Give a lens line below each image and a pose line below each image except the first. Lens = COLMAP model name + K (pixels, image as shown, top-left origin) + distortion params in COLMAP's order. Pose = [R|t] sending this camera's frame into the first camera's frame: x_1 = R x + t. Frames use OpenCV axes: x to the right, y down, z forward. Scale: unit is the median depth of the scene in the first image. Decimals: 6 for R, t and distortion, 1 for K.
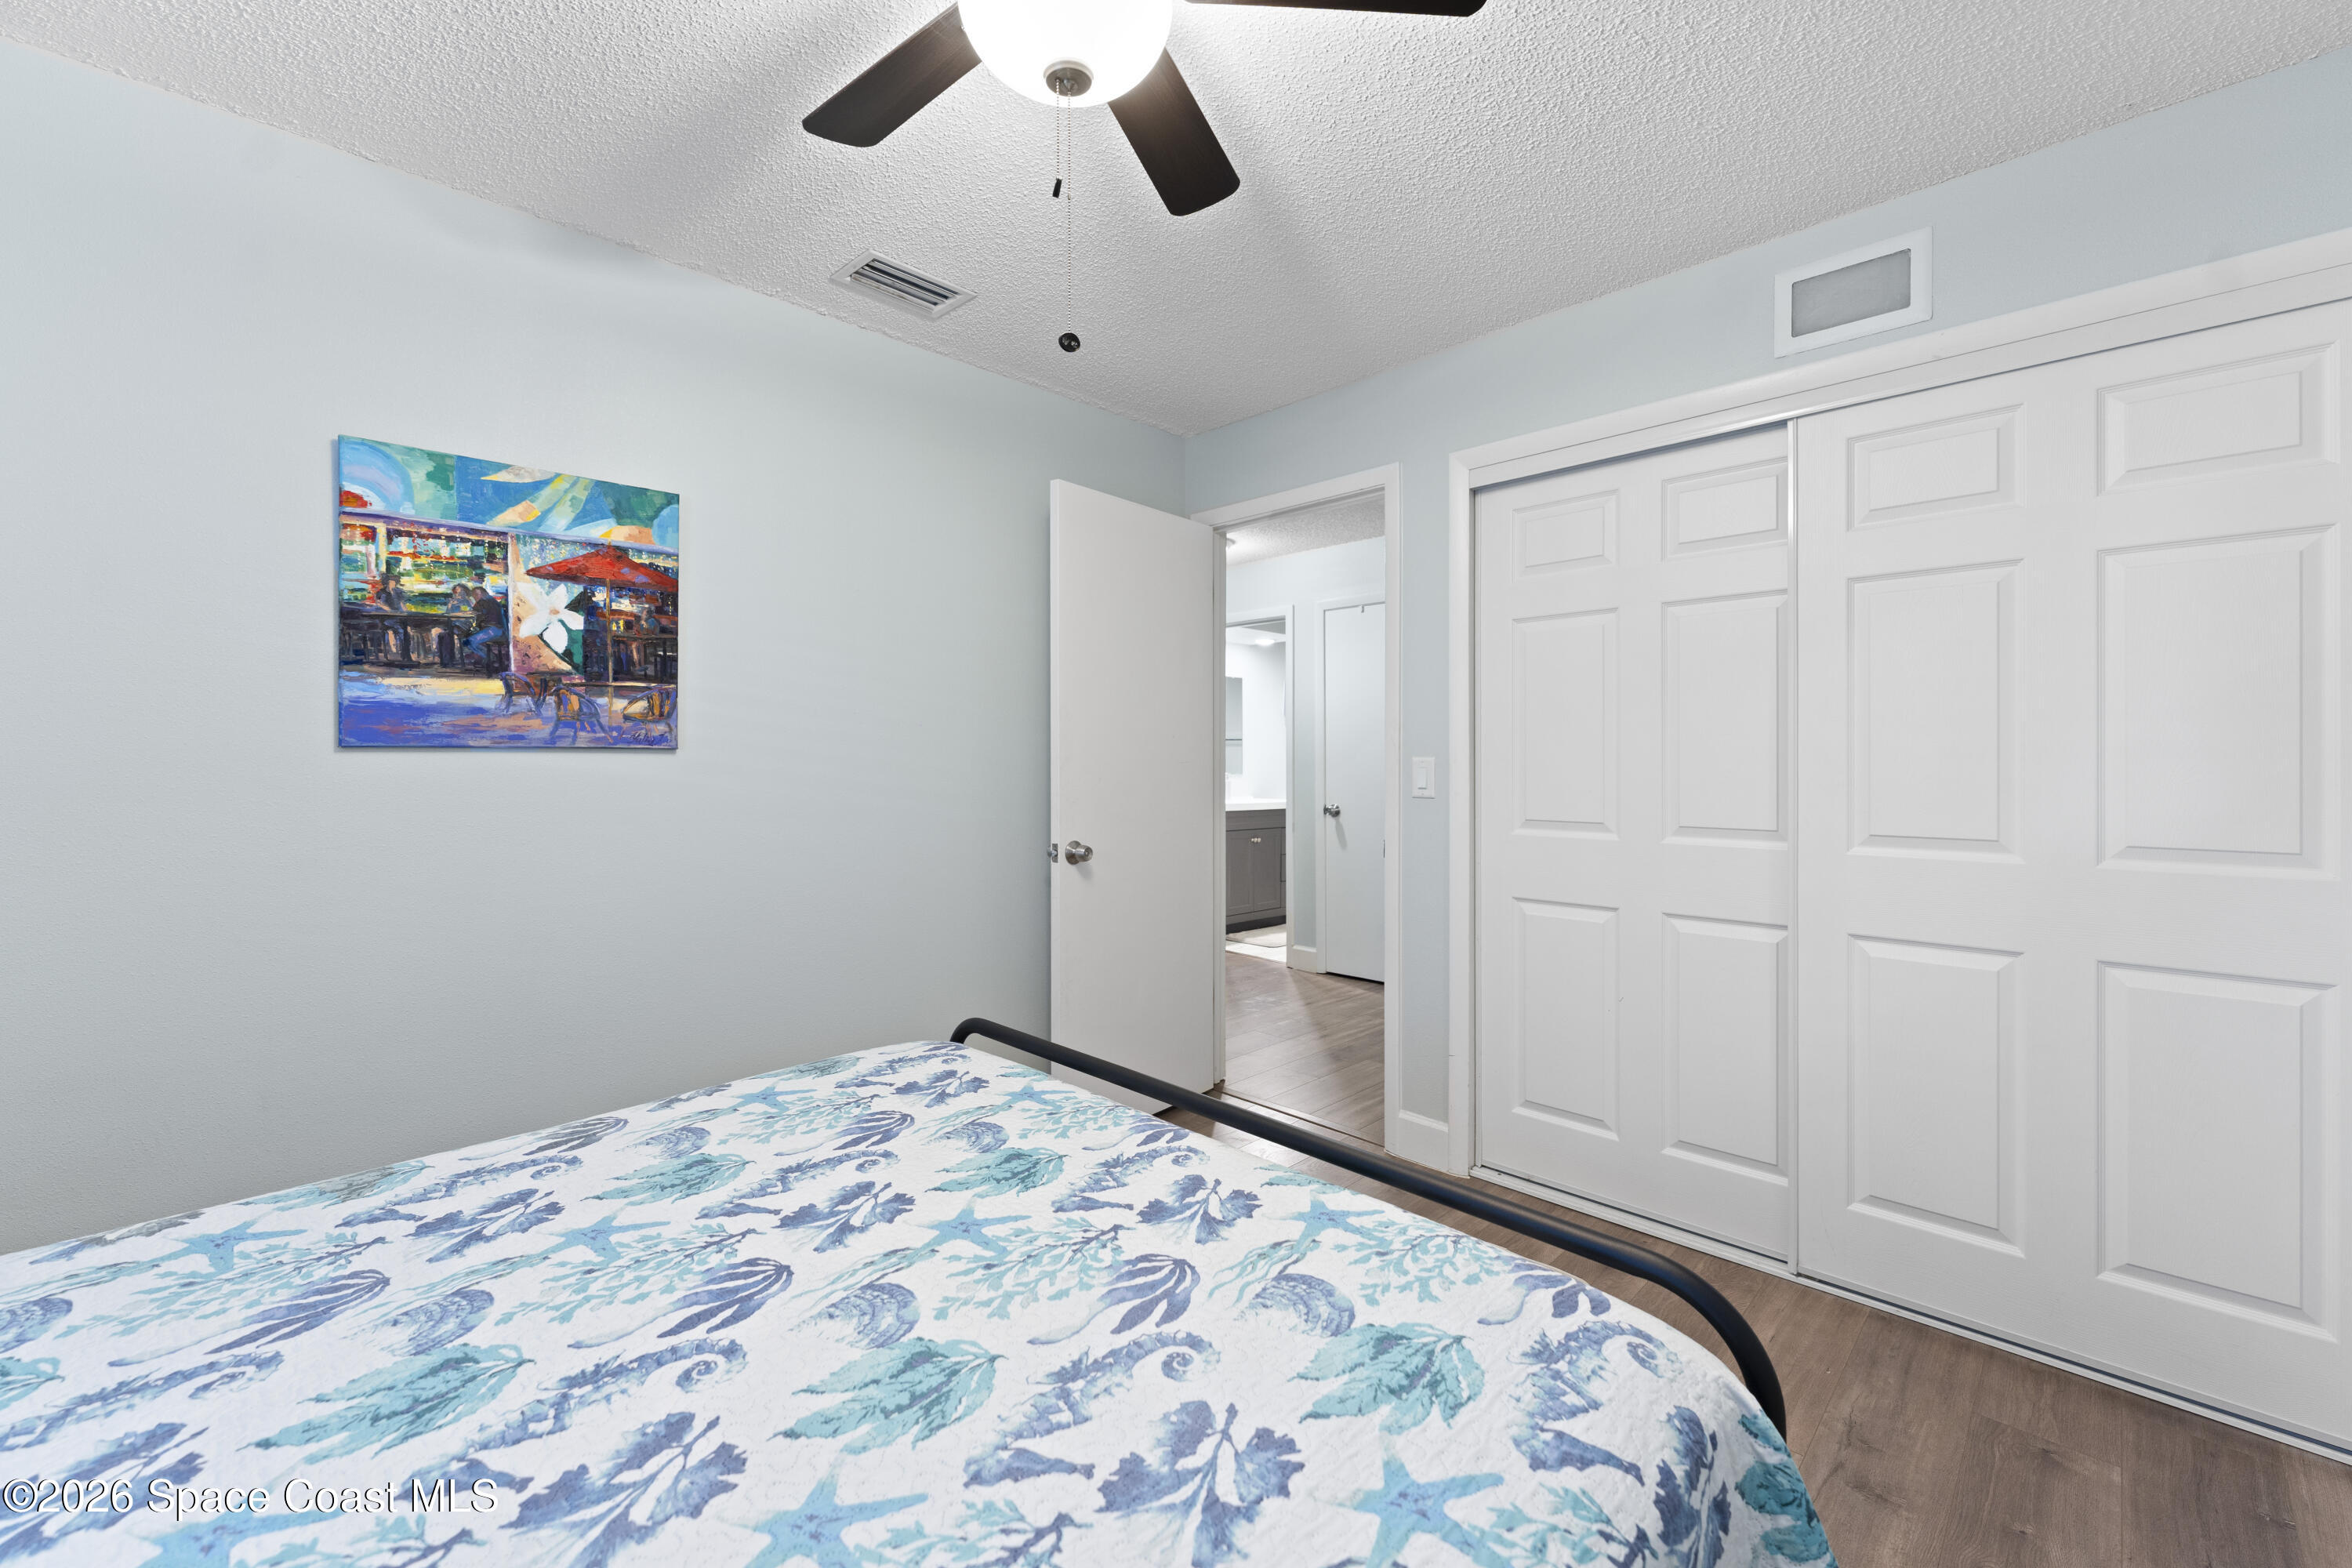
lens RADIAL K [[946.6, 0, 1172.3], [0, 946.6, 778.2], [0, 0, 1]] dist [0.000066, 0.000020]
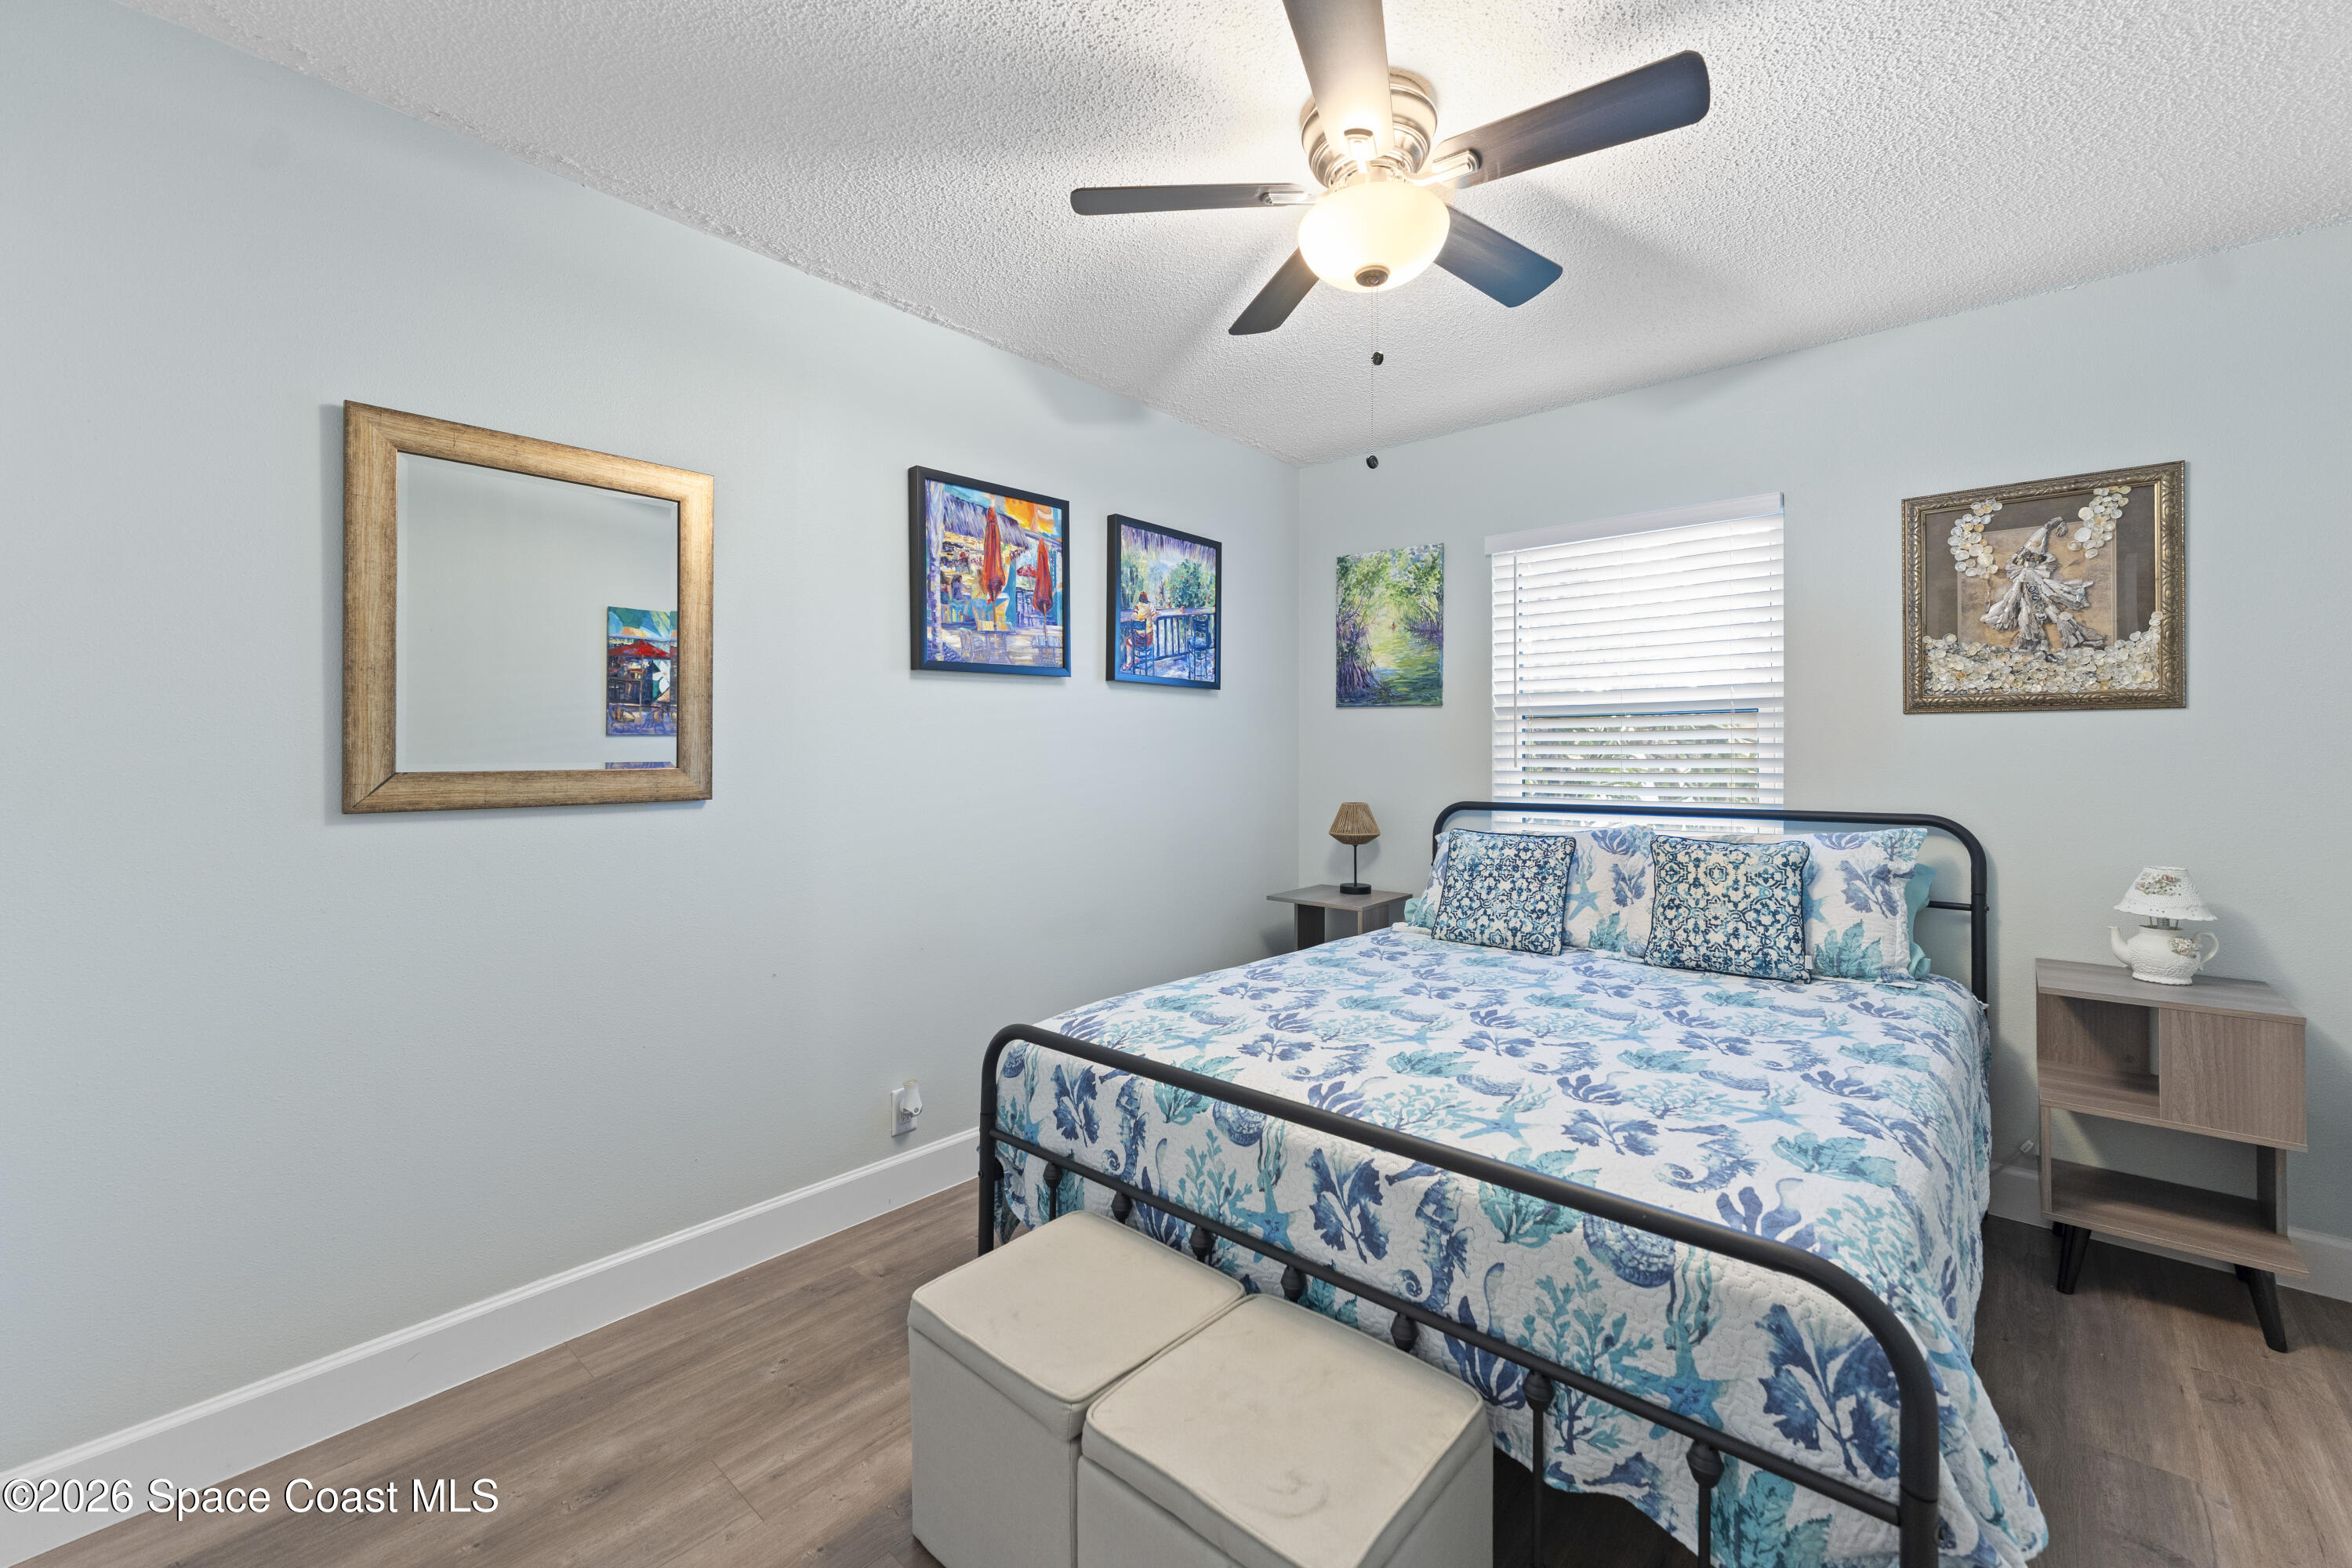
lens RADIAL K [[949.0, 0, 1173.6], [0, 949.0, 750.3], [0, 0, 1]] dist [-0.001012, -0.000140]
pose [[-0.997790, 0.003793, -0.066339, 0.306735], [0.003626, 0.999990, 0.002645, -0.031868], [0.066348, 0.002399, -0.997794, 2.289969]]
